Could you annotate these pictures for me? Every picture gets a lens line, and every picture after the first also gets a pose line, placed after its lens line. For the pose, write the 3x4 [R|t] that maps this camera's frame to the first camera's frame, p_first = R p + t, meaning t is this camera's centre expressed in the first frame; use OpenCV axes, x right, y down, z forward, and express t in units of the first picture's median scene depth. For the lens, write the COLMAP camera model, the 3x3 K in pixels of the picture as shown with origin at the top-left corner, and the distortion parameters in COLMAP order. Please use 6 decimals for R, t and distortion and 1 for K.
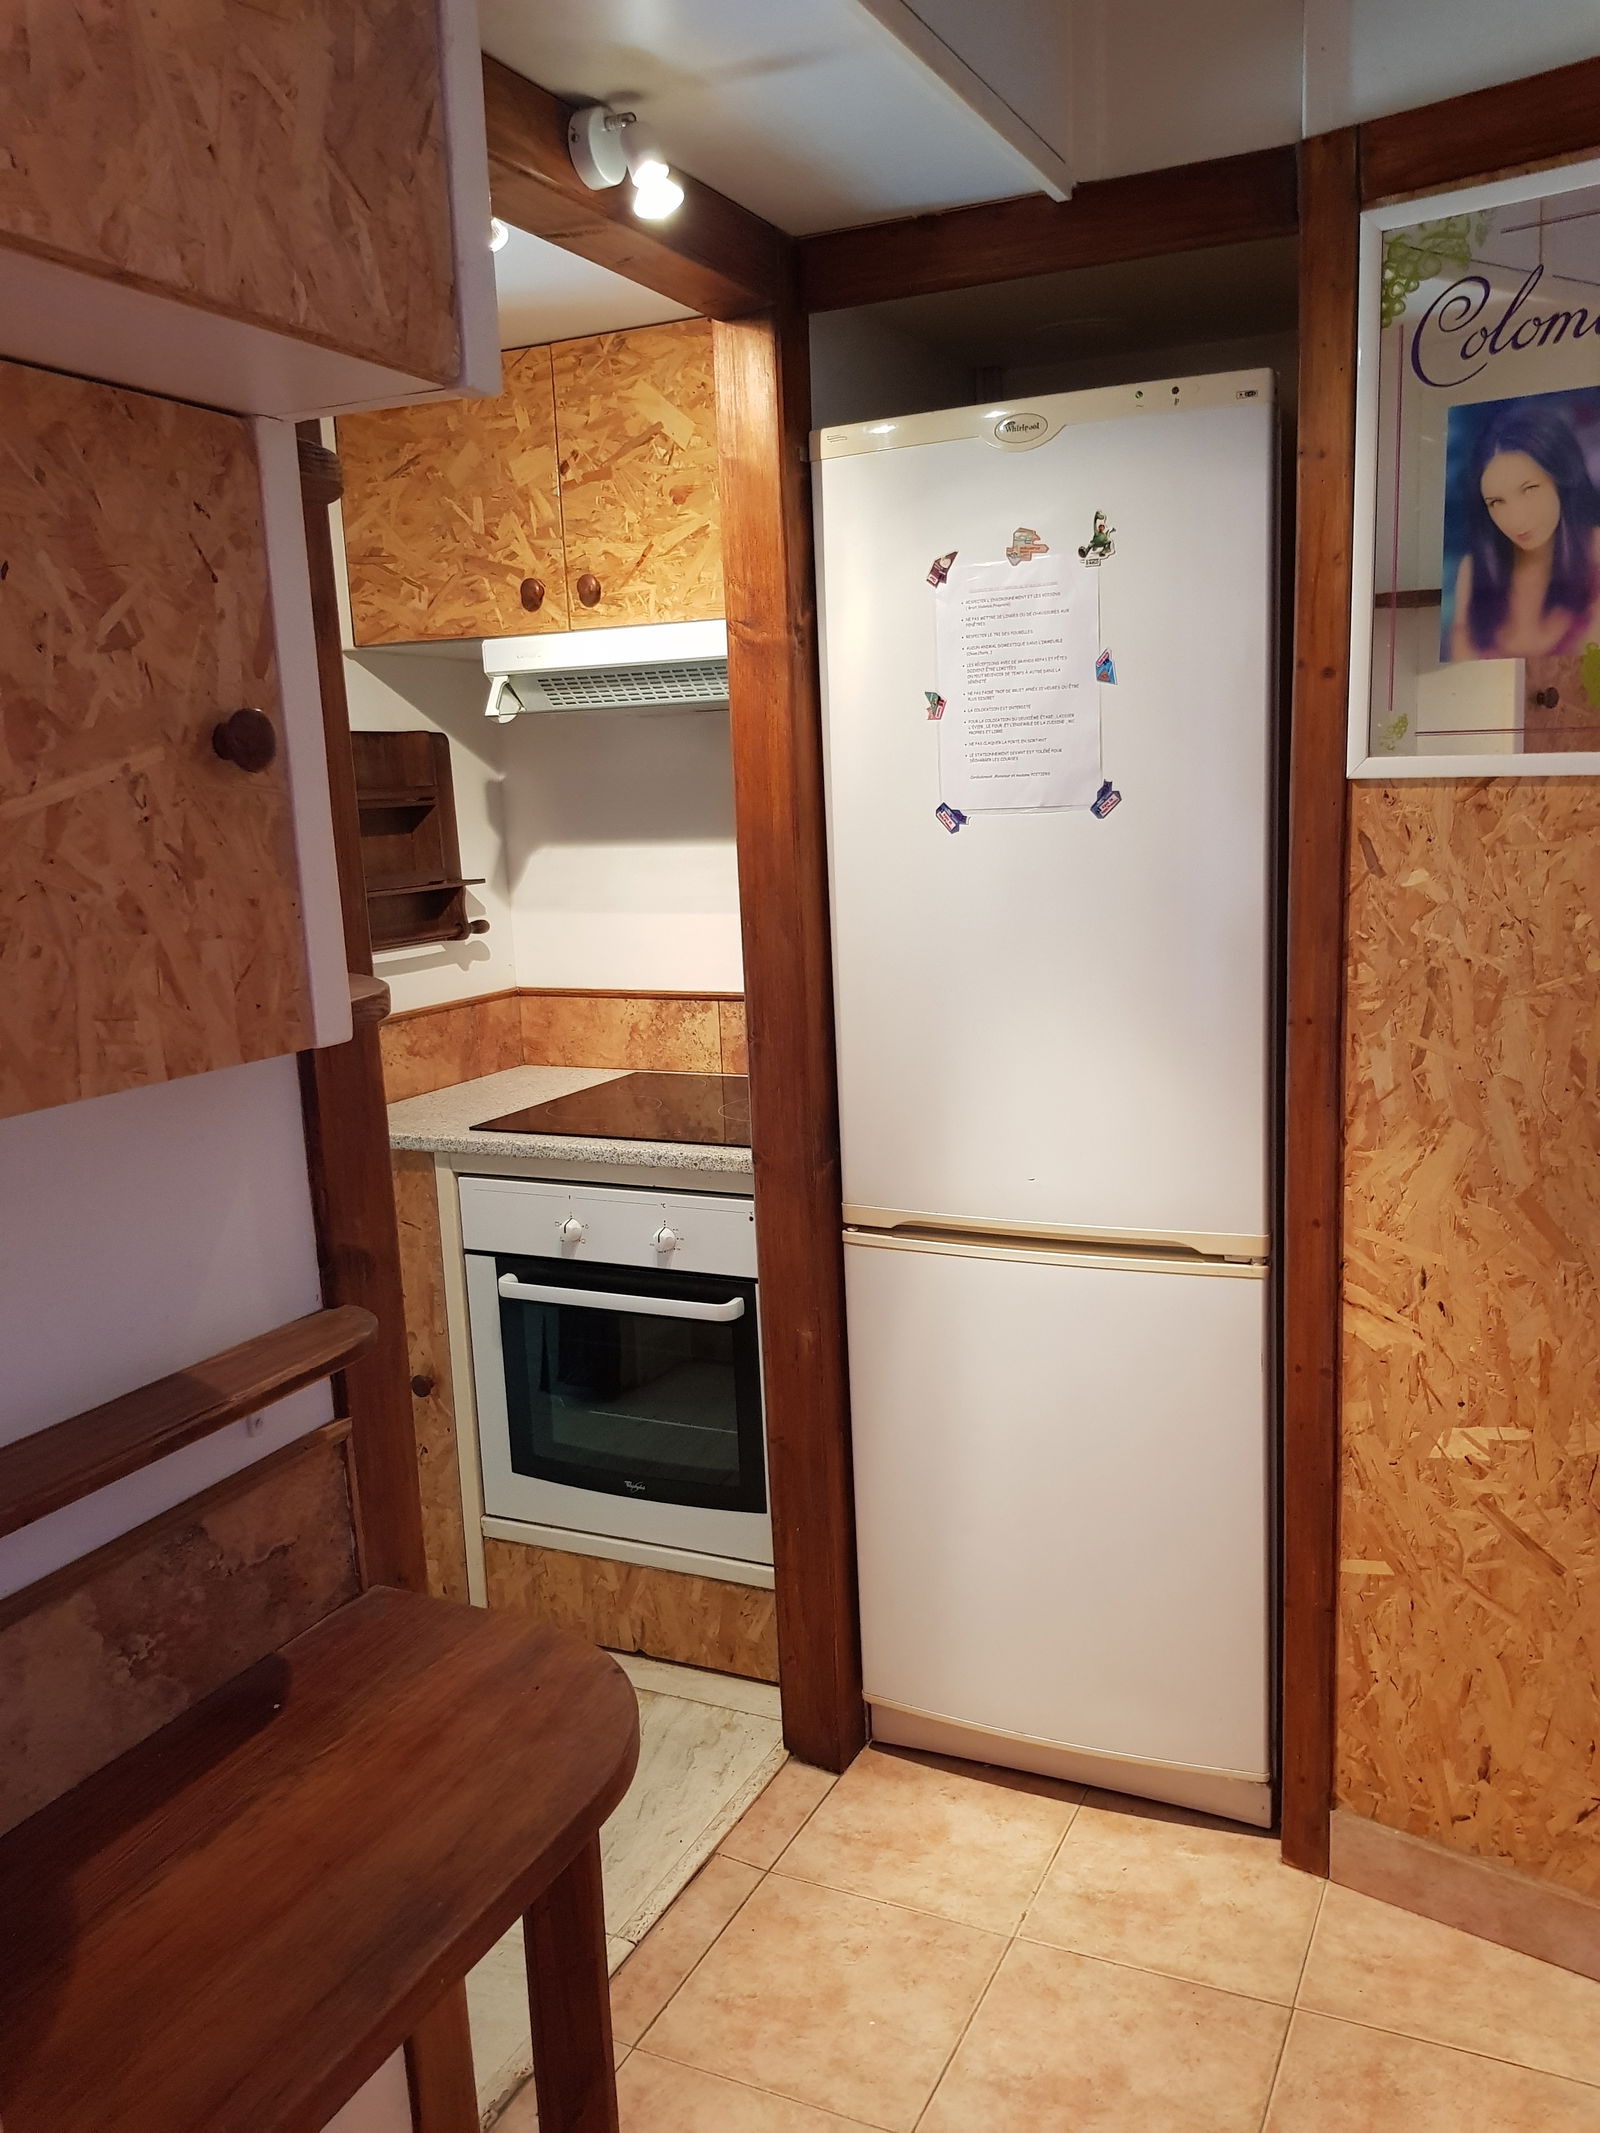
lens RADIAL K [[1696.6, 0, 814.0], [0, 1696.6, 1058.3], [0, 0, 1]] dist [0.035264, -0.008520]
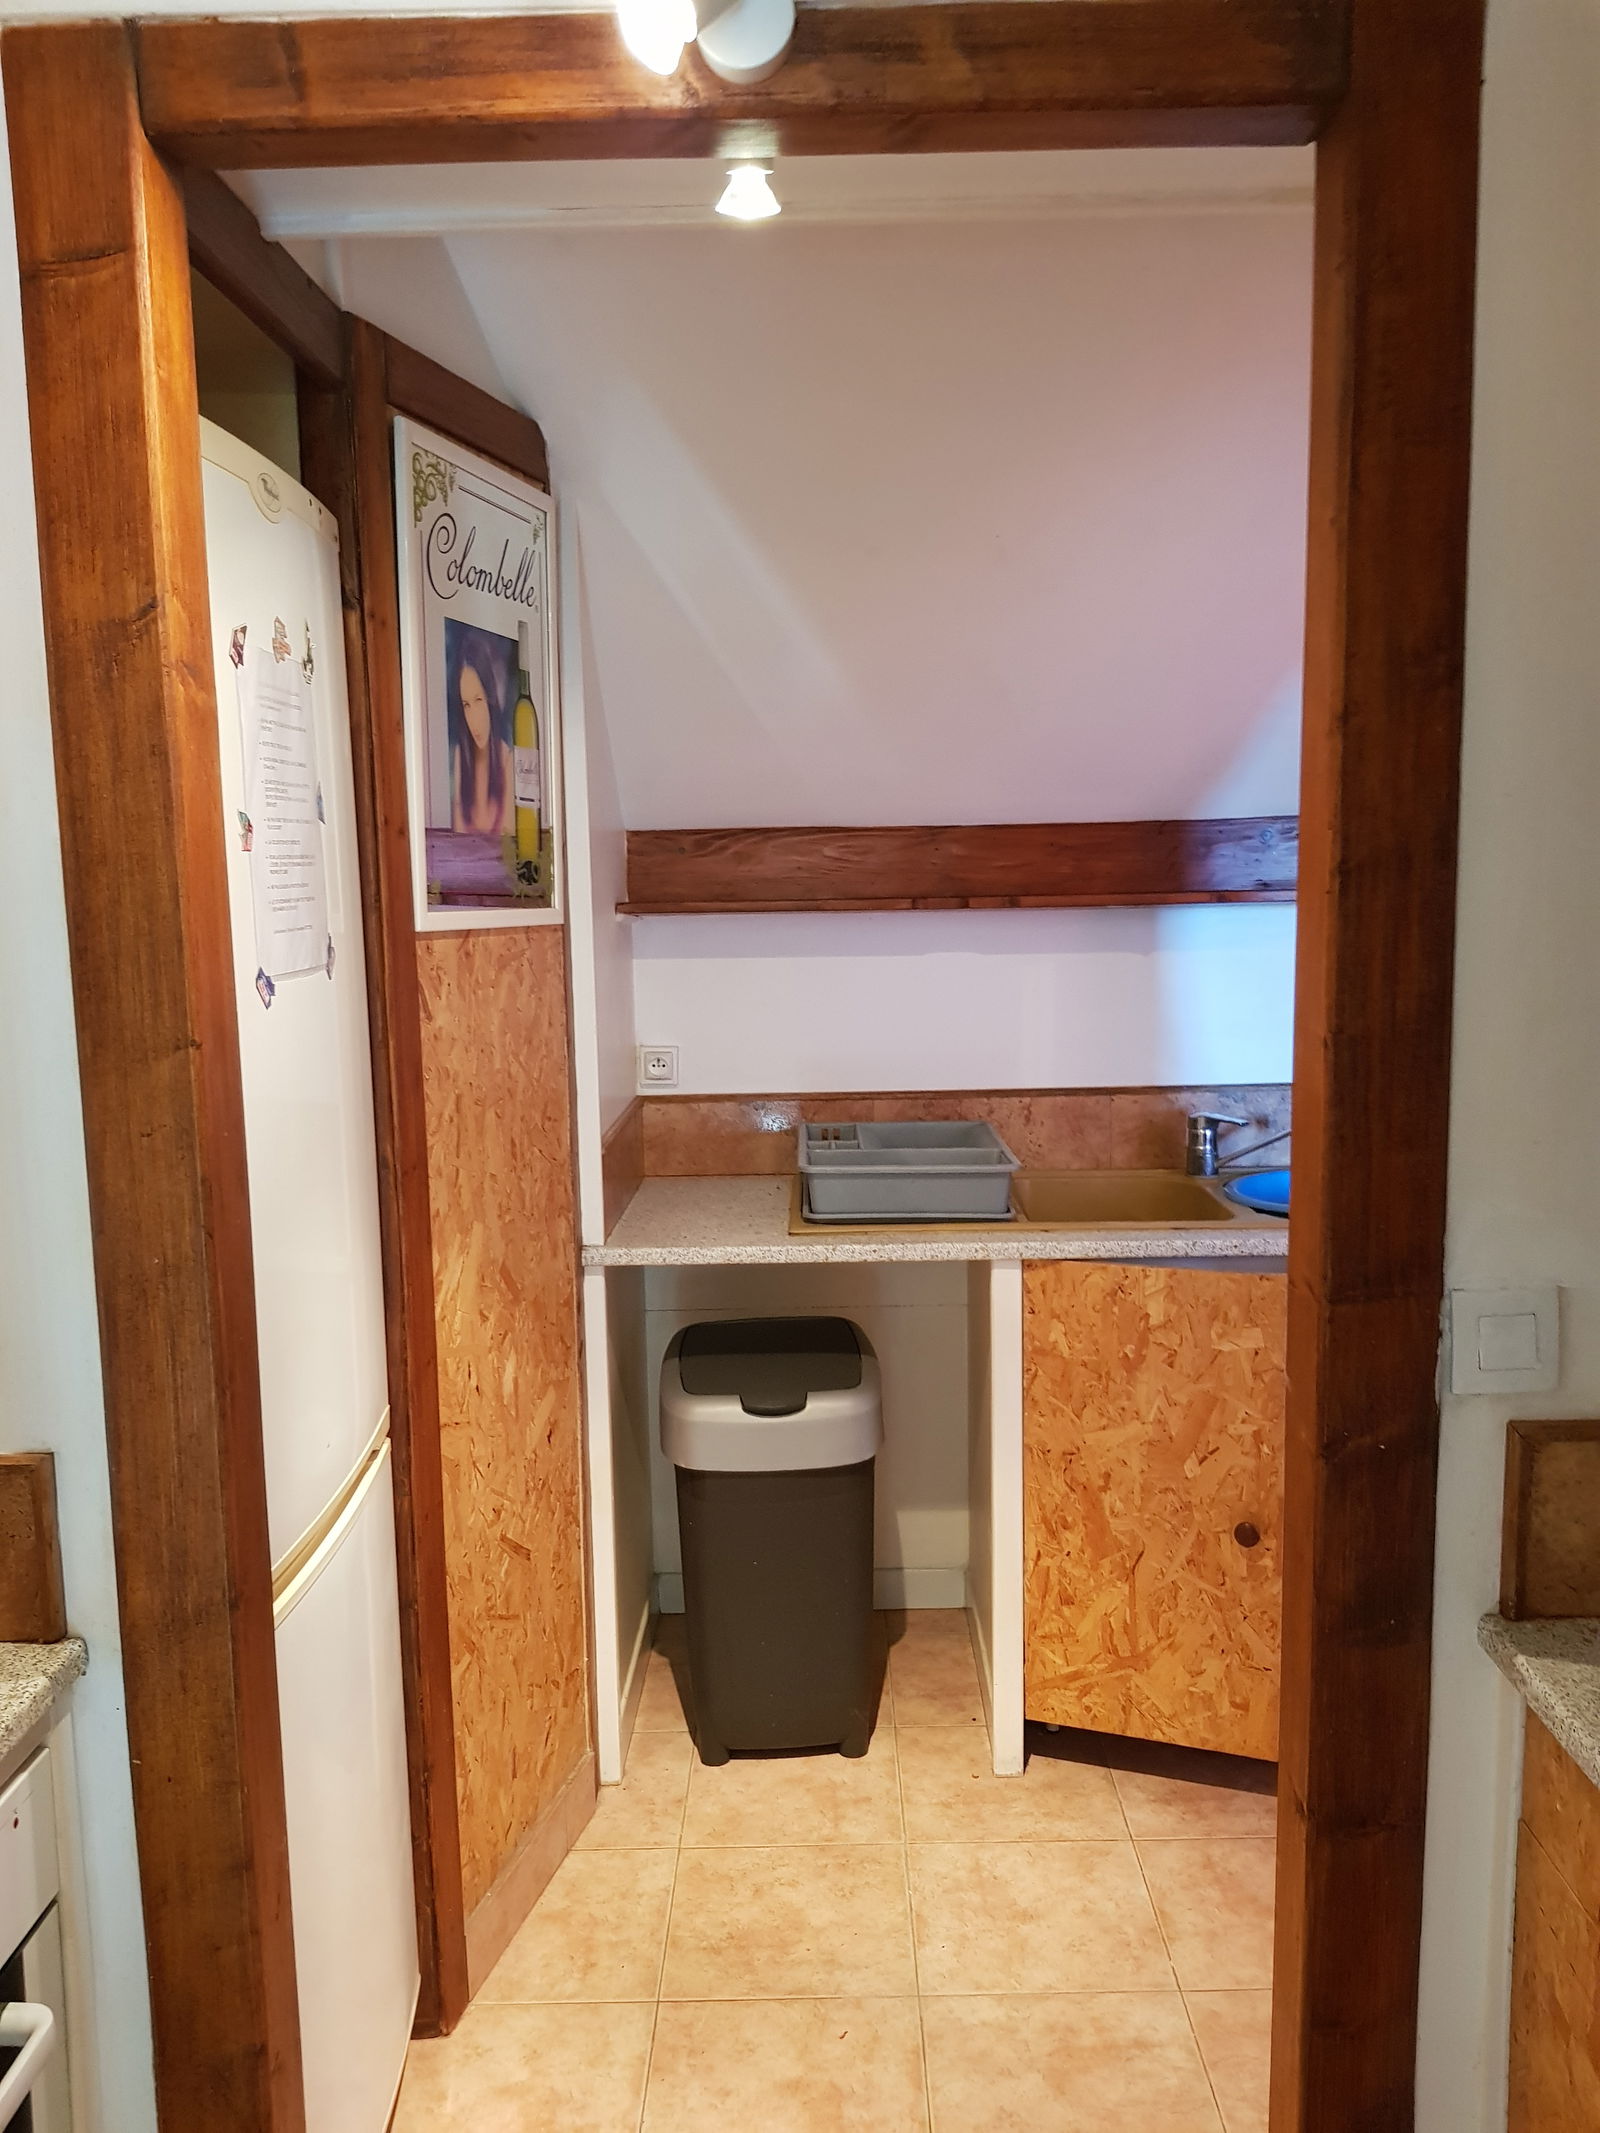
lens RADIAL K [[1696.6, 0, 812.8], [0, 1696.6, 1082.1], [0, 0, 1]] dist [0.035264, -0.008520]
pose [[-0.411896, -0.067649, 0.908717, -0.697139], [0.188318, 0.969393, 0.157525, -0.179068], [-0.891560, 0.236011, -0.386549, 1.119511]]
